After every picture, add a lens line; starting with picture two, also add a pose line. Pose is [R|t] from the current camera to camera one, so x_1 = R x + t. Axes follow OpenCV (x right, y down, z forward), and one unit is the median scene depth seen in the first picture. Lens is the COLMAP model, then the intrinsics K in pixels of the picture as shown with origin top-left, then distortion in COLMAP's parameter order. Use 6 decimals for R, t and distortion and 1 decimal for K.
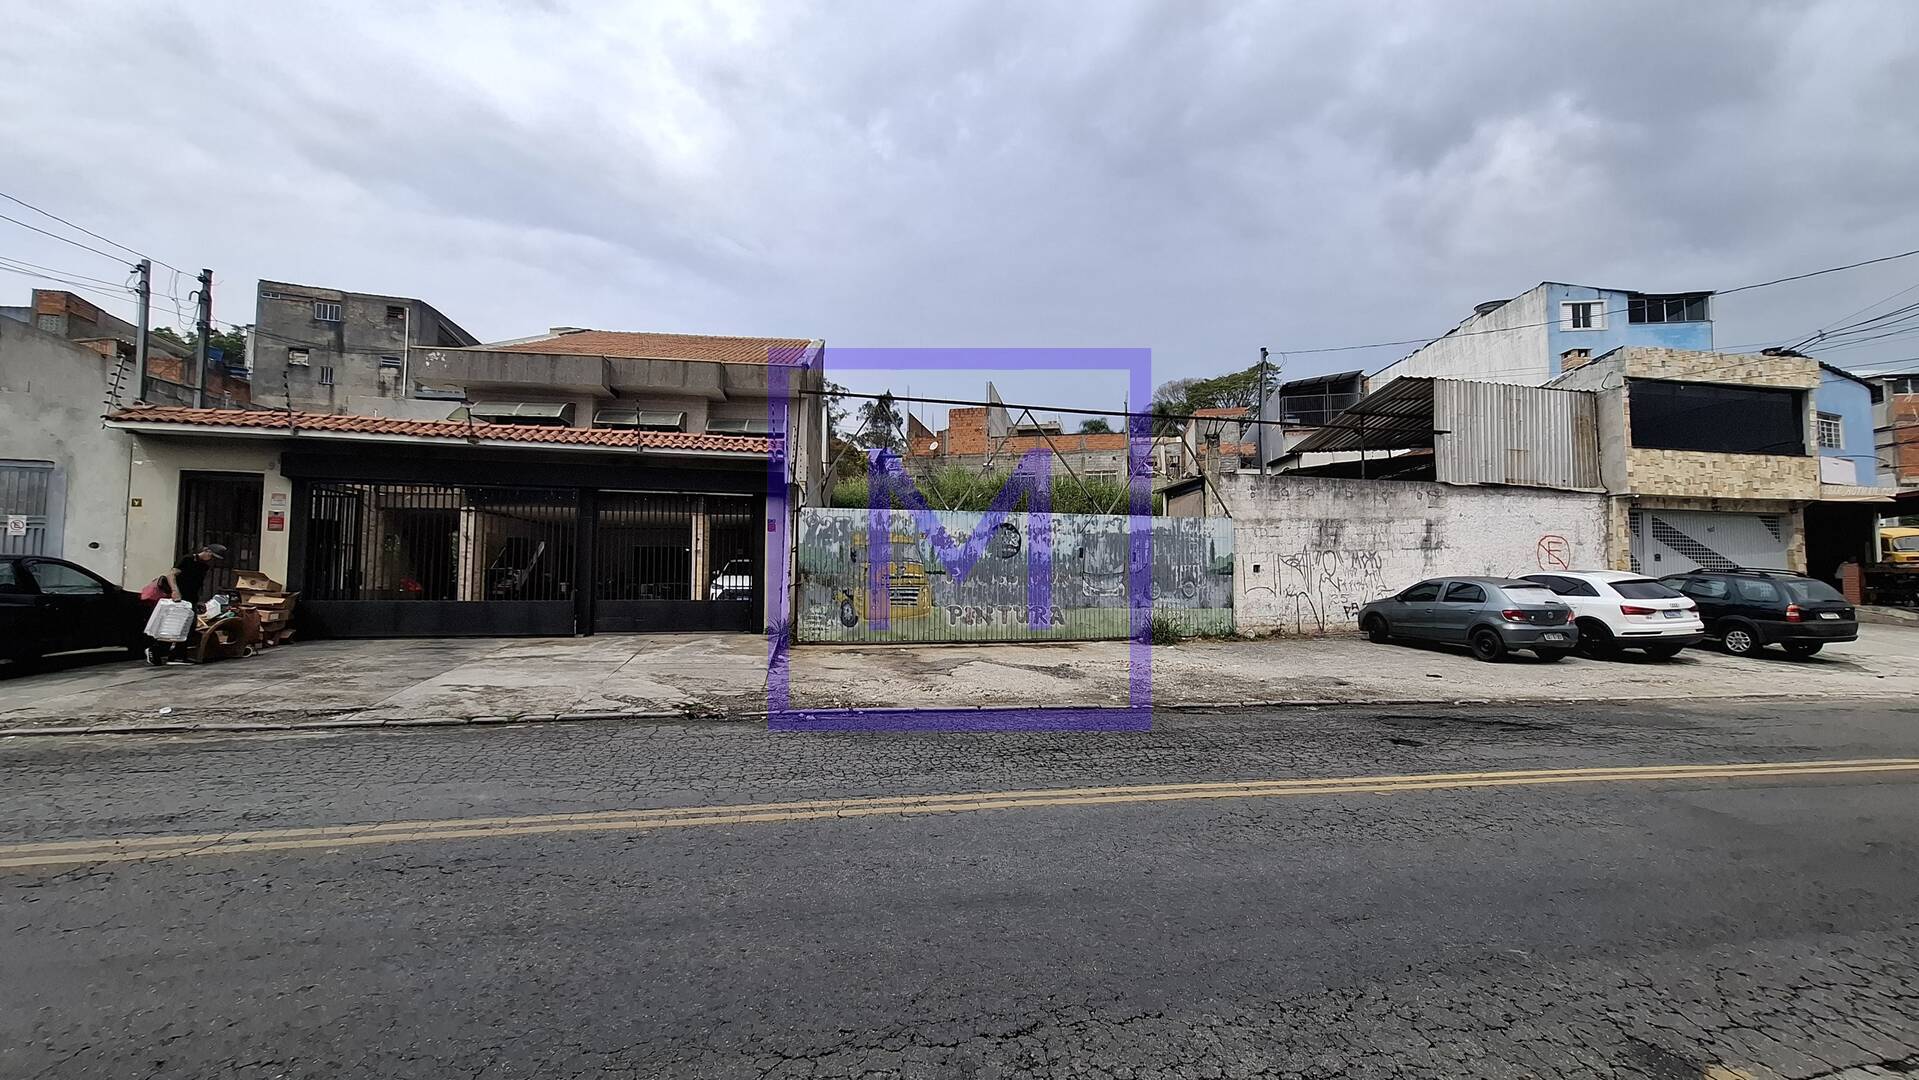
lens RADIAL K [[765.9, 0, 992.6], [0, 765.9, 540.7], [0, 0, 1]] dist [-0.001930, 0.000721]
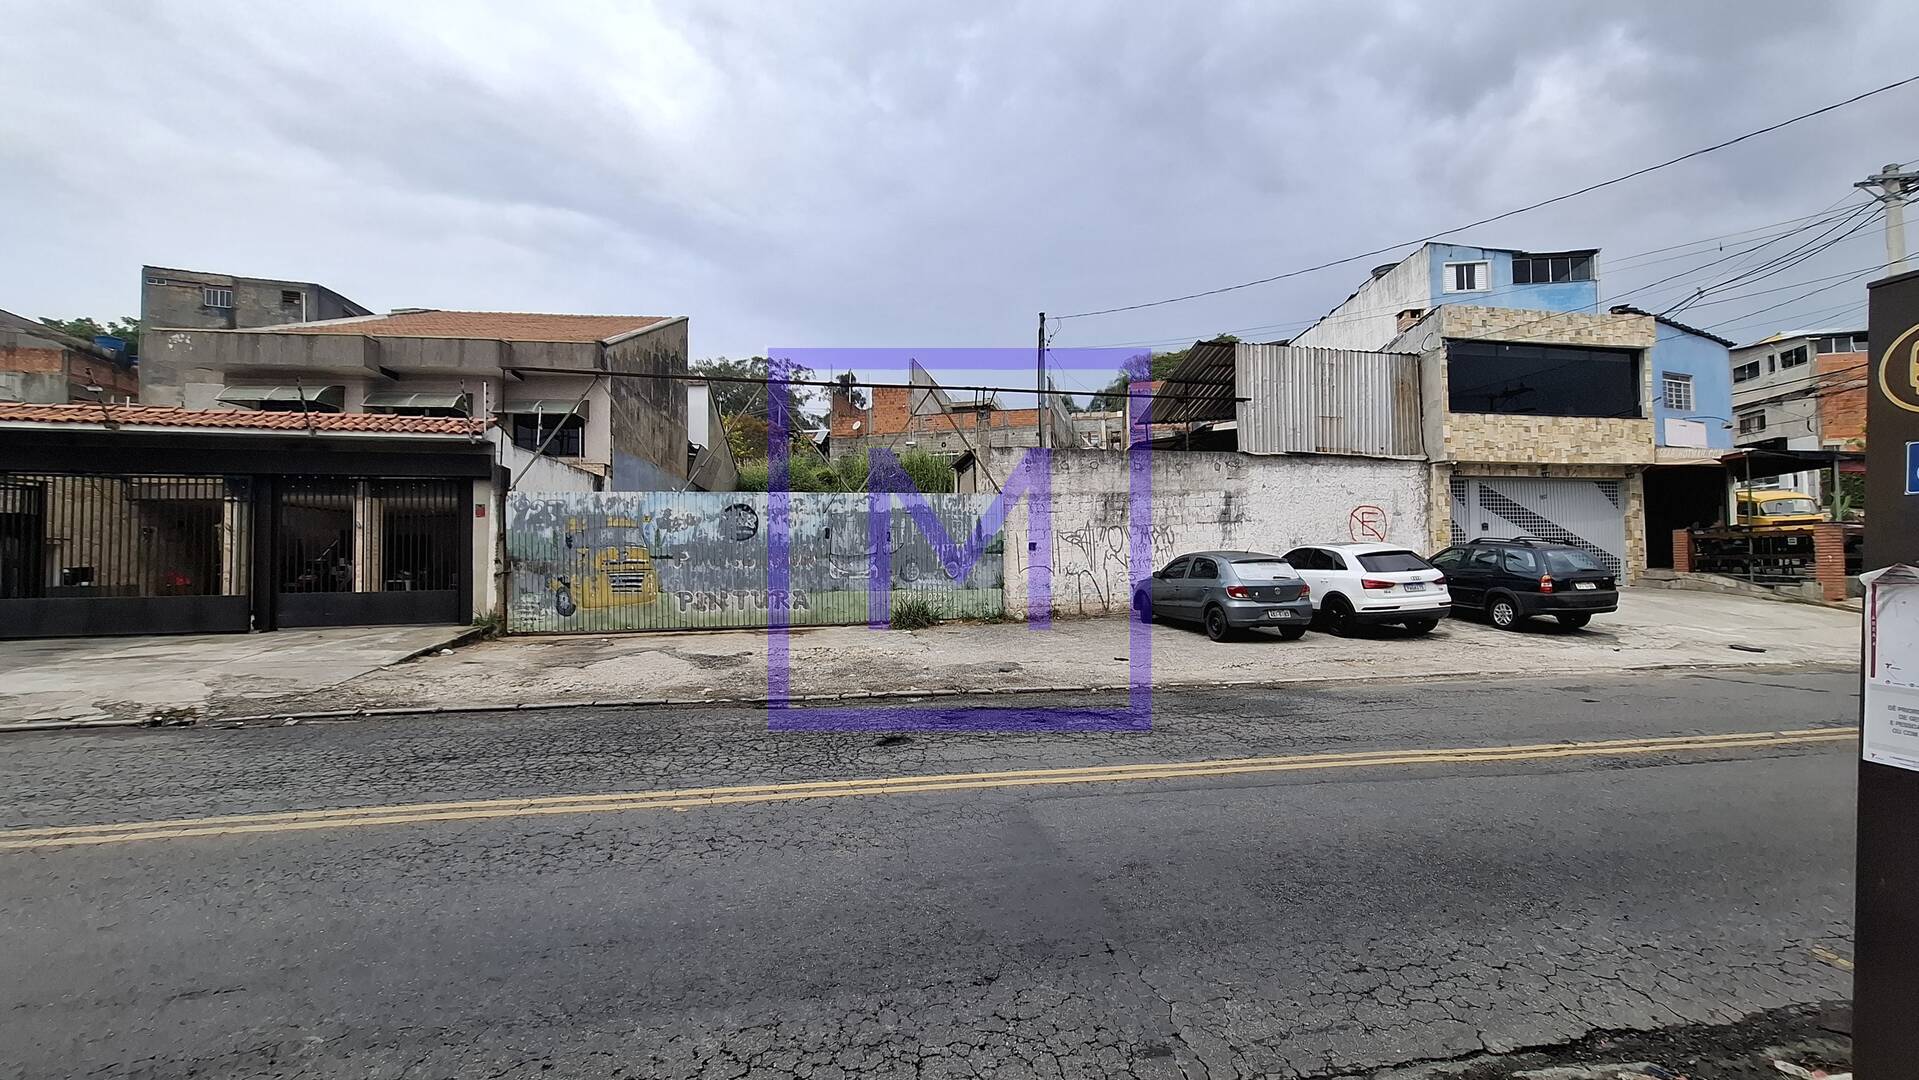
lens RADIAL K [[765.9, 0, 992.6], [0, 765.9, 540.7], [0, 0, 1]] dist [-0.001930, 0.000721]
pose [[0.999831, -0.018324, 0.001373, 0.286334], [0.018280, 0.999467, 0.027064, 0.002580], [-0.001868, -0.027035, 0.999633, 0.045331]]
